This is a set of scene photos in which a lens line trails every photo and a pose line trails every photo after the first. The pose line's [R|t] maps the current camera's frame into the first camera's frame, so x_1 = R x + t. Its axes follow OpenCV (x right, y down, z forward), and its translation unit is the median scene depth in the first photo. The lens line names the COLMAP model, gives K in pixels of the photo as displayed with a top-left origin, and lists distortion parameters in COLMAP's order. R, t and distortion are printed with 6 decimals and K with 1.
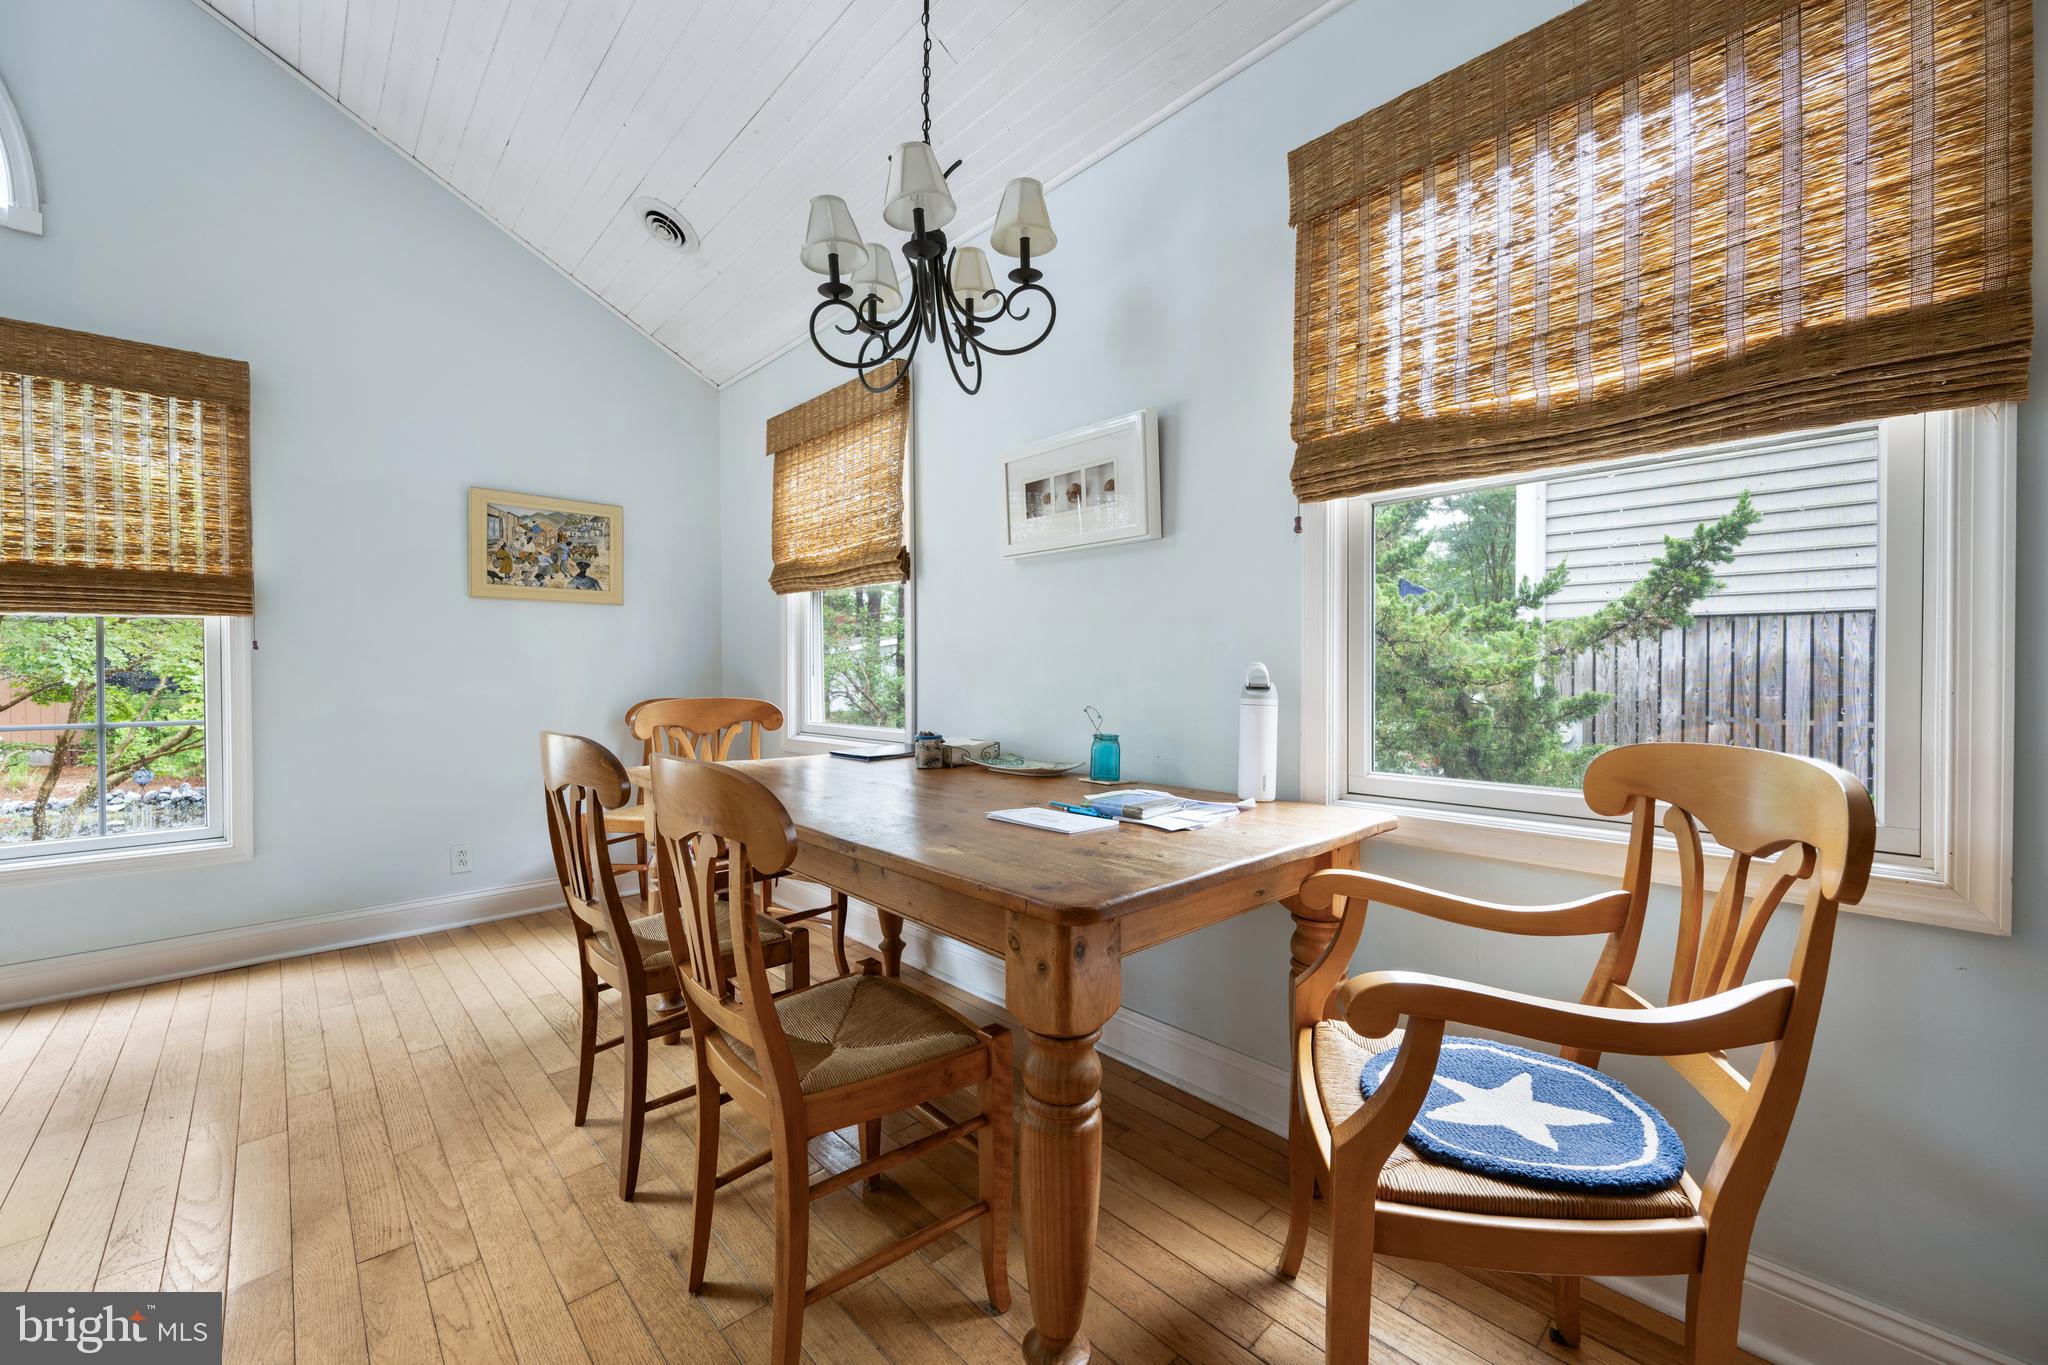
lens RADIAL K [[795.5, 0, 1044.4], [0, 795.5, 685.3], [0, 0, 1]] dist [-0.003168, -0.000070]
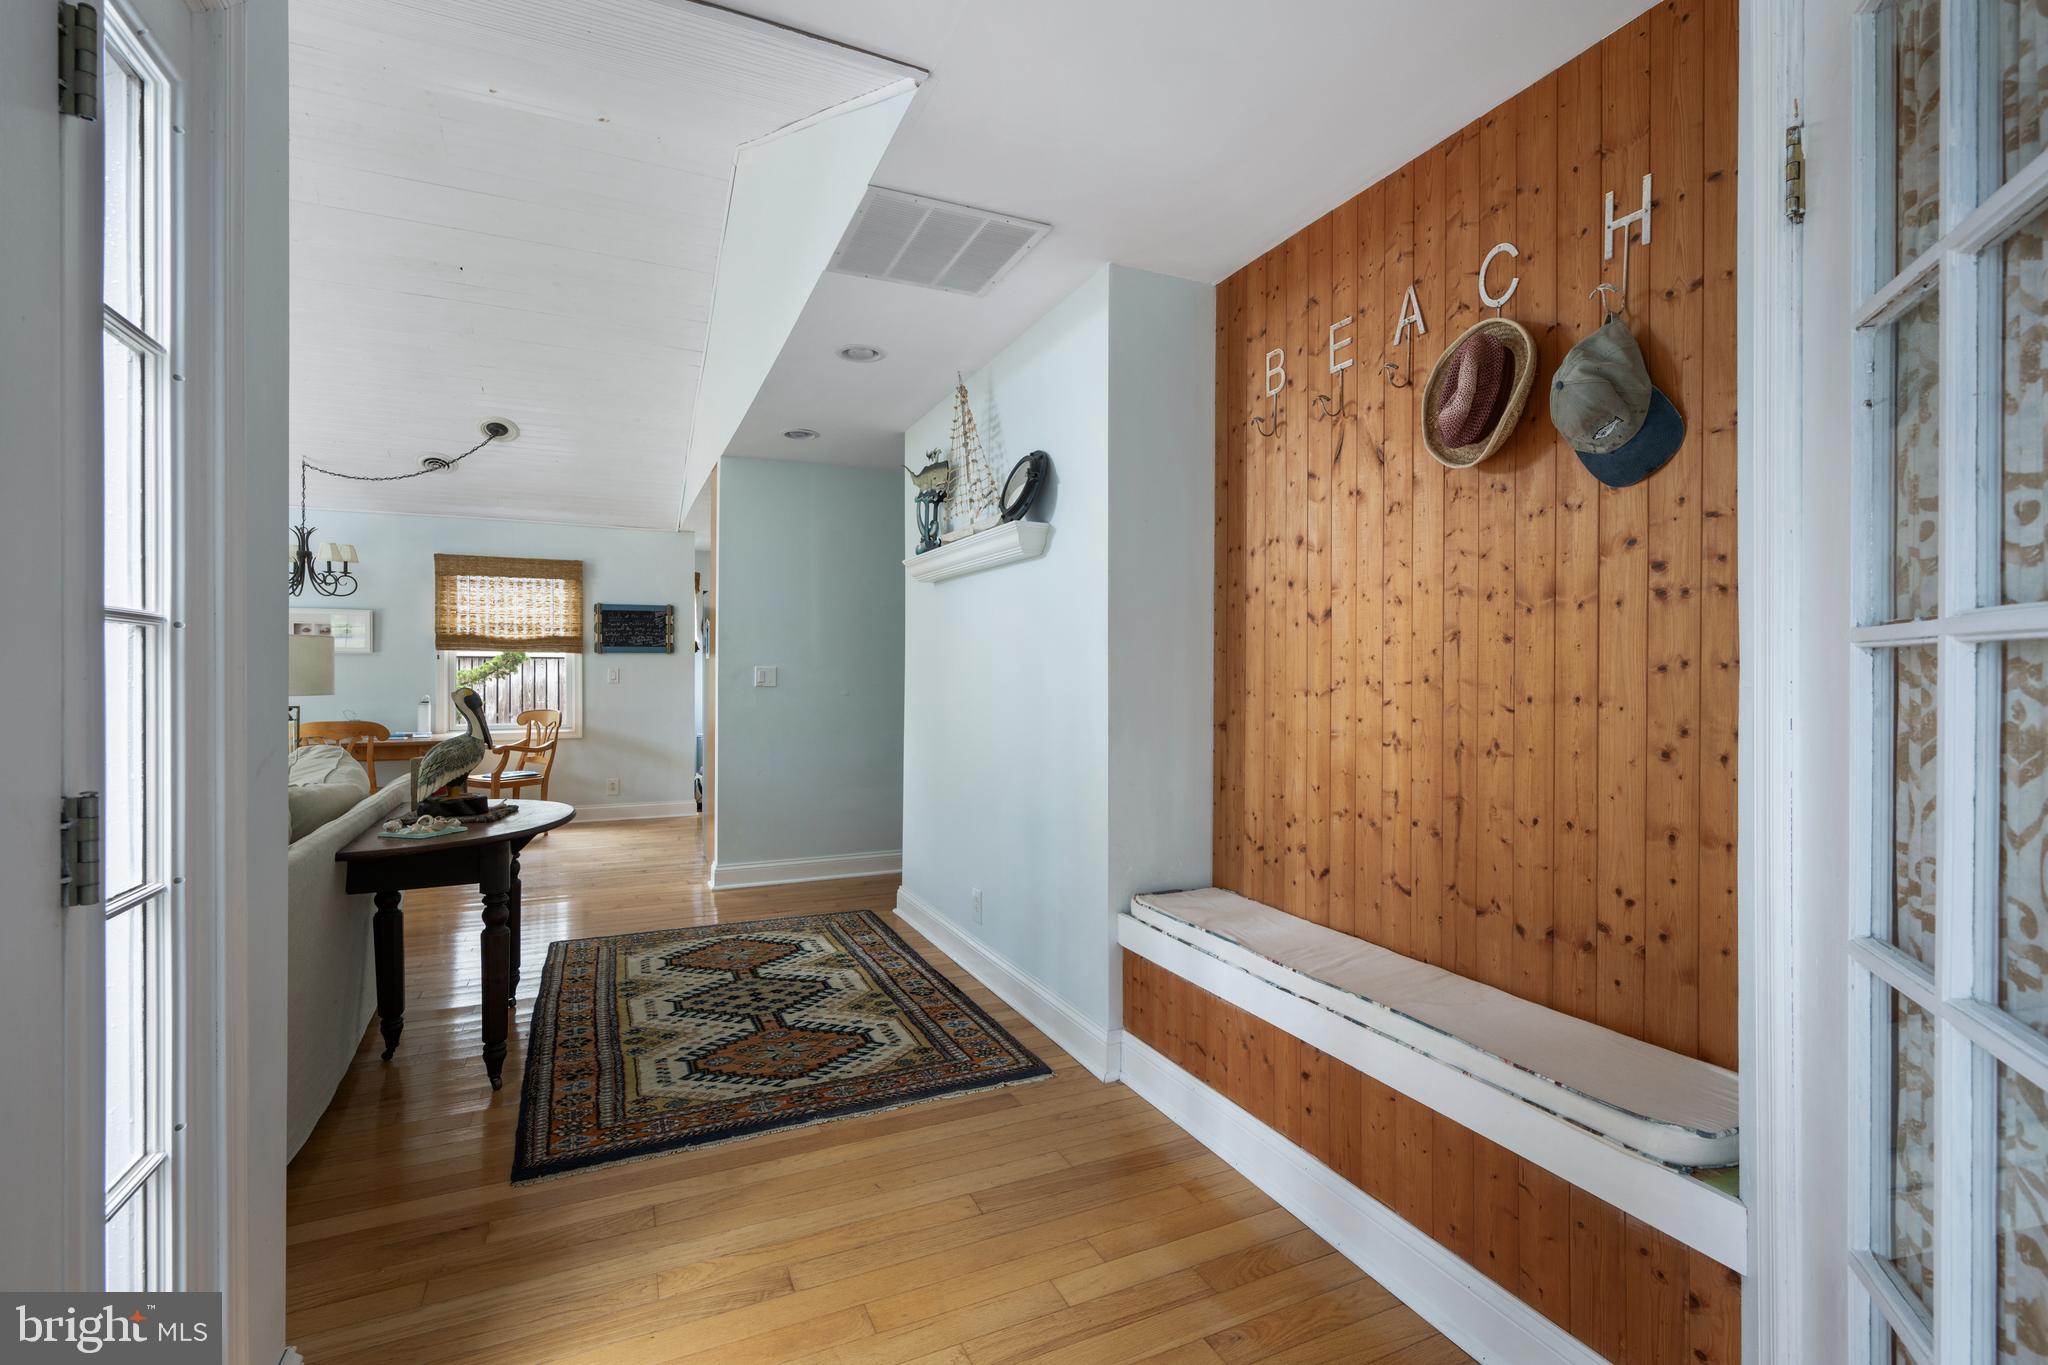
lens RADIAL K [[877.0, 0, 1044.6], [0, 877.0, 669.5], [0, 0, 1]] dist [0.000453, -0.000129]
pose [[0.291837, 0.007164, 0.956441, -2.408005], [0.021515, 0.999670, -0.014052, -0.024518], [-0.956226, 0.024679, 0.291586, -2.508244]]
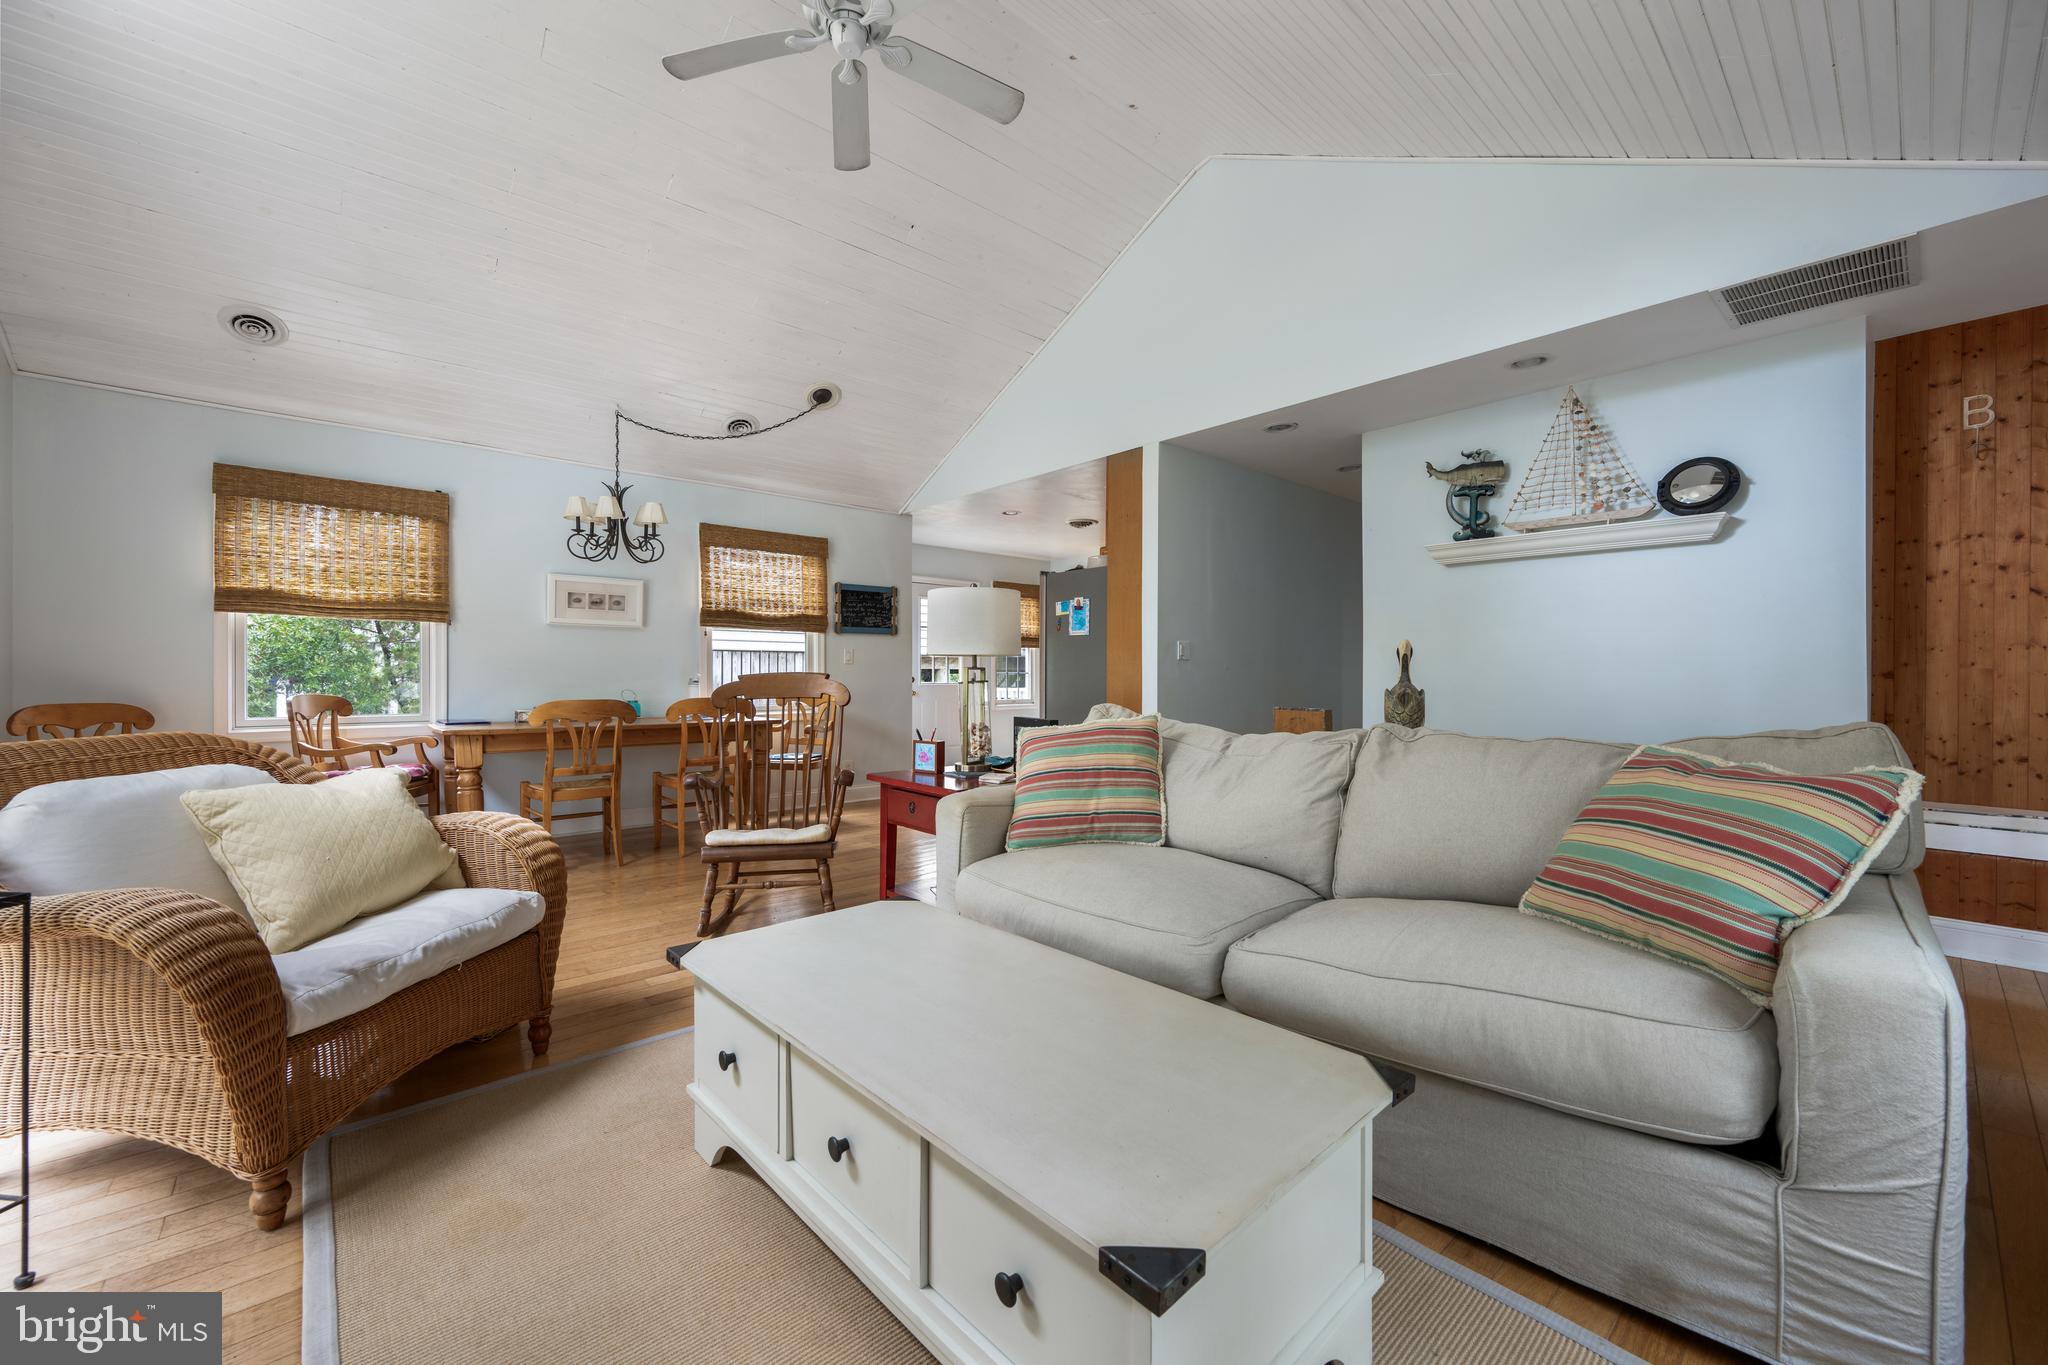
lens RADIAL K [[809.8, 0, 1032.8], [0, 809.8, 681.9], [0, 0, 1]] dist [0.000570, 0.000054]
pose [[0.027489, -0.003921, 0.999614, -2.778660], [0.021590, 0.999761, 0.003328, 0.024897], [-0.999389, 0.021490, 0.027567, -0.443345]]
